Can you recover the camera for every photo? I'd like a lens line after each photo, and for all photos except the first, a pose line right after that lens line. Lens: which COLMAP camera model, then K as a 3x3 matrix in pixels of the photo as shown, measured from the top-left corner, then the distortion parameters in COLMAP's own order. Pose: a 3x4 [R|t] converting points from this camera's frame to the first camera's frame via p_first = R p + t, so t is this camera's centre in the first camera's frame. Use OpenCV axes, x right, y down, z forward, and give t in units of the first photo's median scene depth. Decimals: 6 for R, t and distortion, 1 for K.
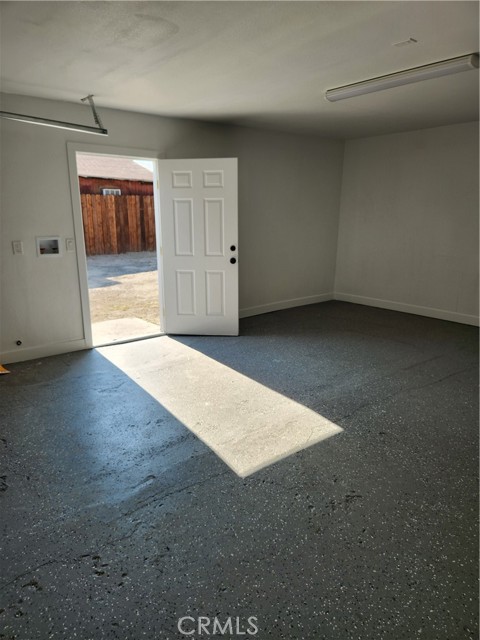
lens RADIAL K [[425.2, 0, 234.4], [0, 425.2, 318.6], [0, 0, 1]] dist [0.072321, -0.069118]
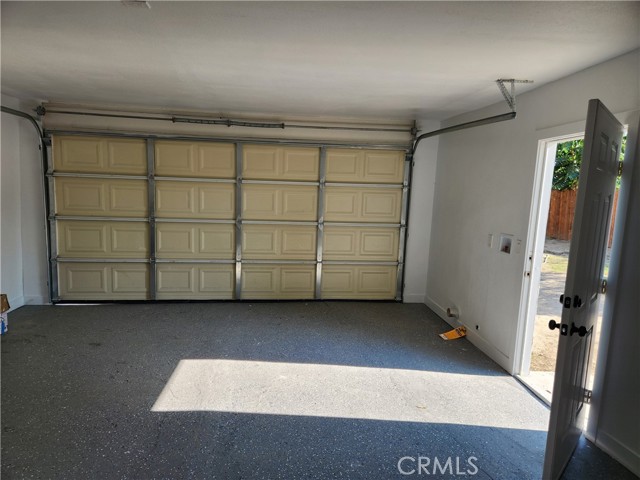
lens RADIAL K [[425.2, 0, 320.0], [0, 425.2, 240.0], [0, 0, 1]] dist [0.072321, -0.069118]
pose [[-0.535290, 0.077665, -0.841090, 0.691557], [-0.243973, 0.939106, 0.241986, -0.366178], [0.808667, 0.334736, -0.483745, 1.341489]]
